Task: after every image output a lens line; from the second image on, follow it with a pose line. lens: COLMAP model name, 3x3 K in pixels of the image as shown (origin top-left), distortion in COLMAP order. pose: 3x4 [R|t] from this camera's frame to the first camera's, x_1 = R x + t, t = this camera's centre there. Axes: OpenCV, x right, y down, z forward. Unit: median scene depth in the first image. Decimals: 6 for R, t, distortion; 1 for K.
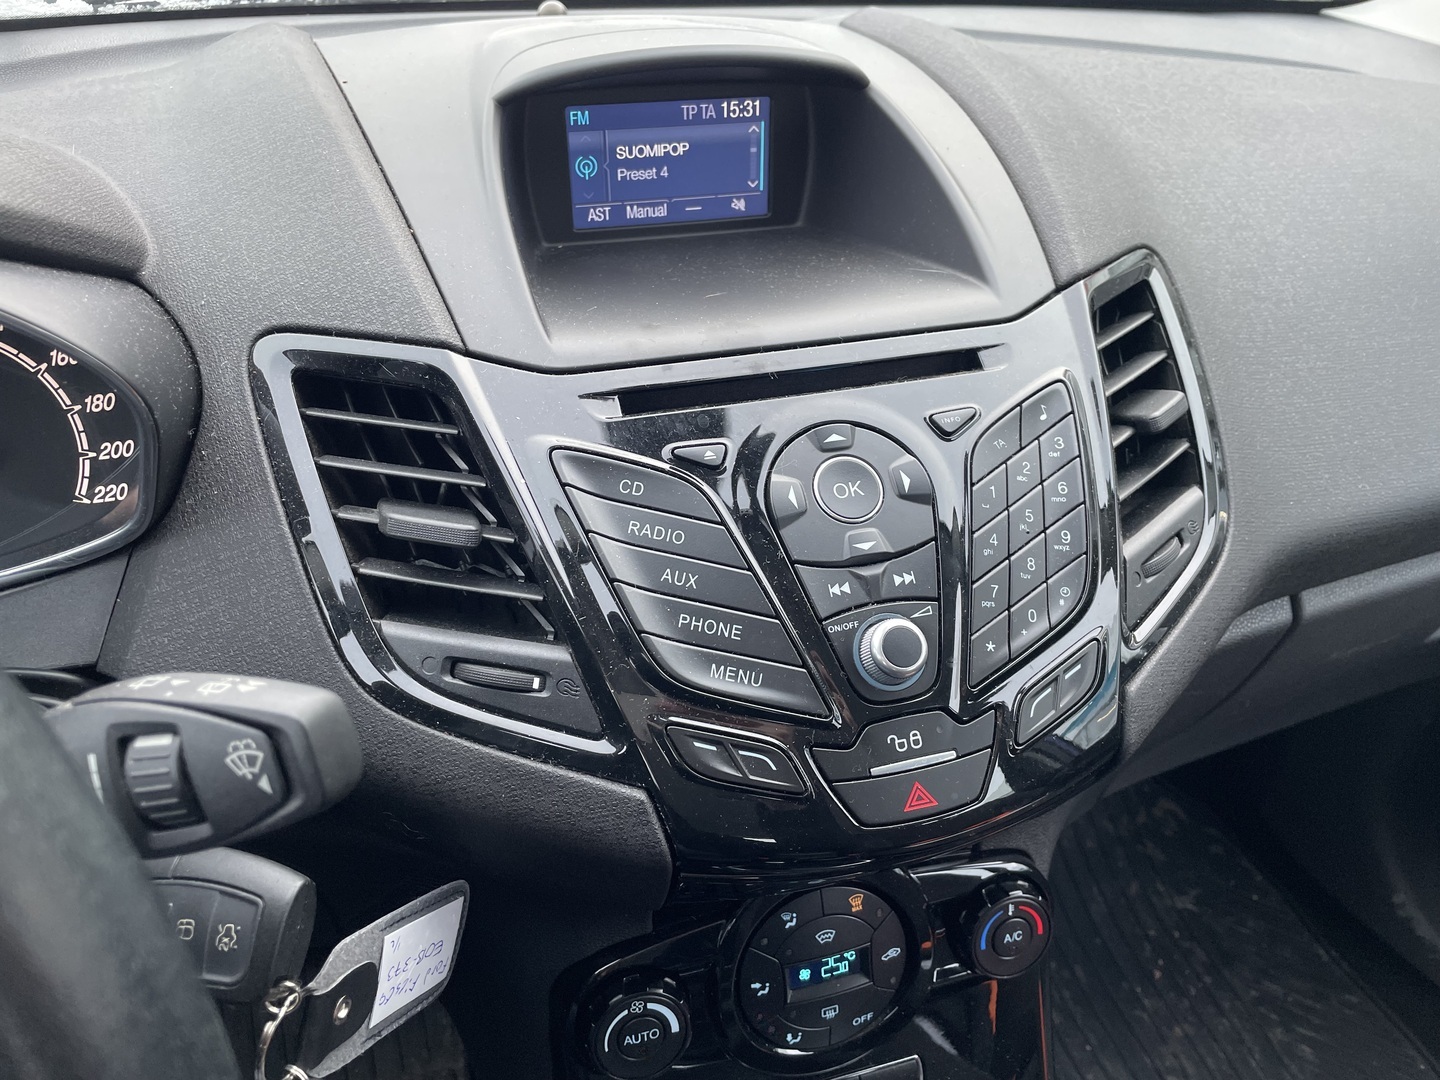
lens RADIAL K [[1095.2, 0, 719.0], [0, 1095.2, 531.1], [0, 0, 1]] dist [0.087774, -0.119071]
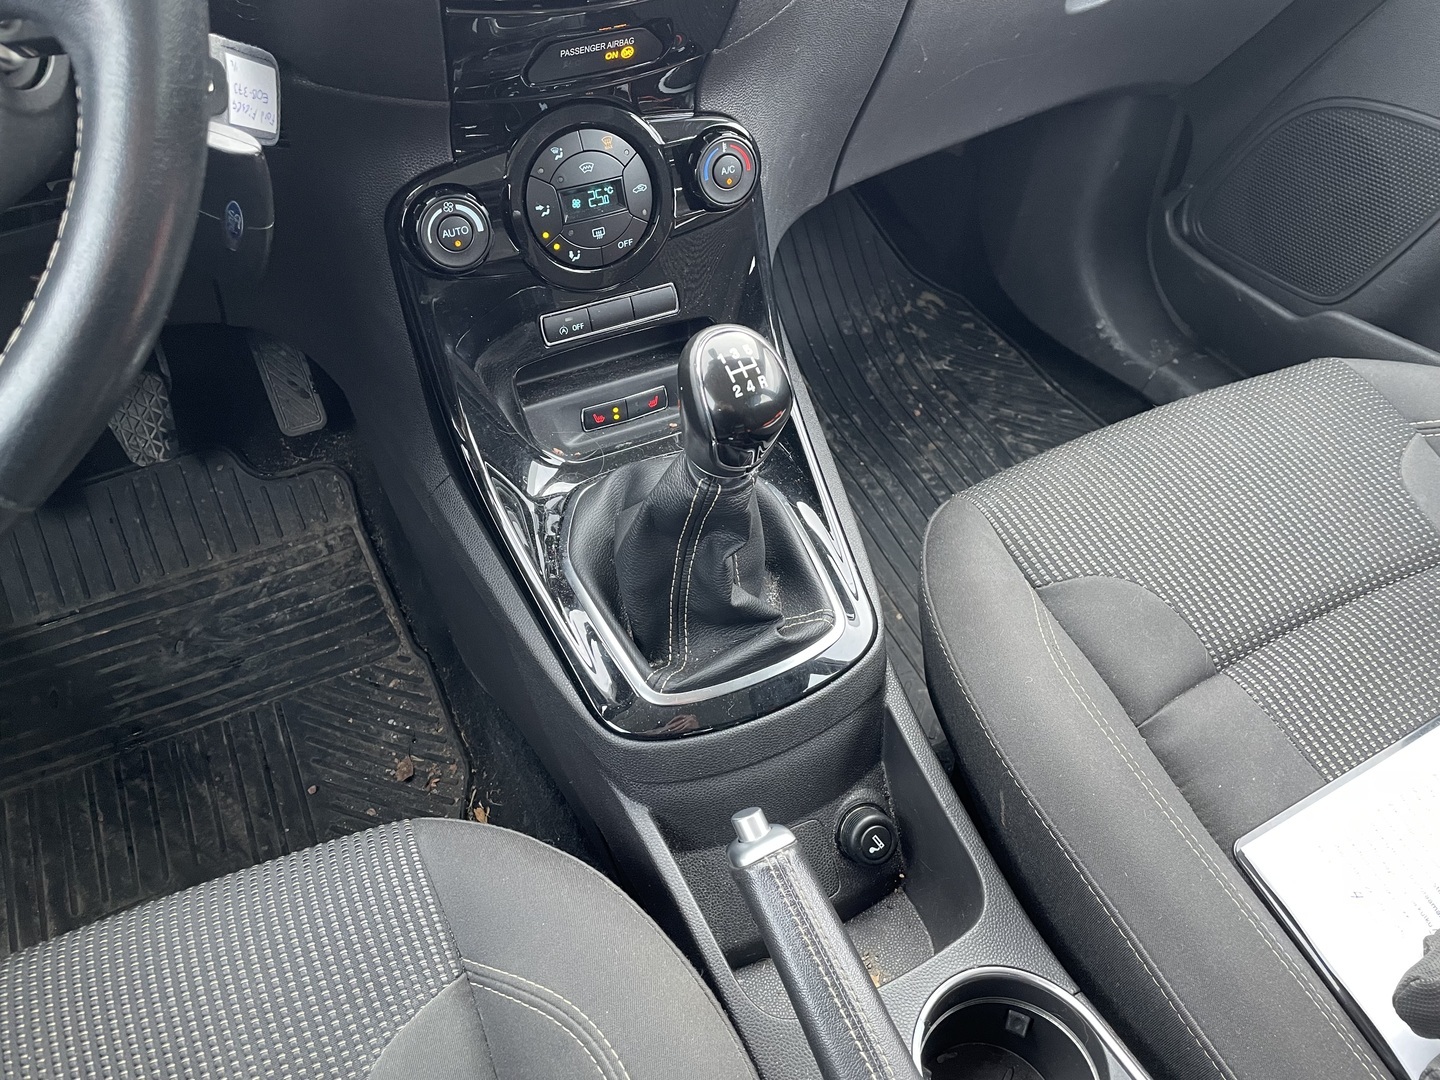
lens RADIAL K [[1095.2, 0, 719.0], [0, 1095.2, 531.1], [0, 0, 1]] dist [0.087774, -0.119071]
pose [[0.985857, -0.124304, 0.112406, 0.021923], [0.094993, 0.967035, 0.236260, 0.221313], [-0.138068, -0.222240, 0.965167, -0.188591]]
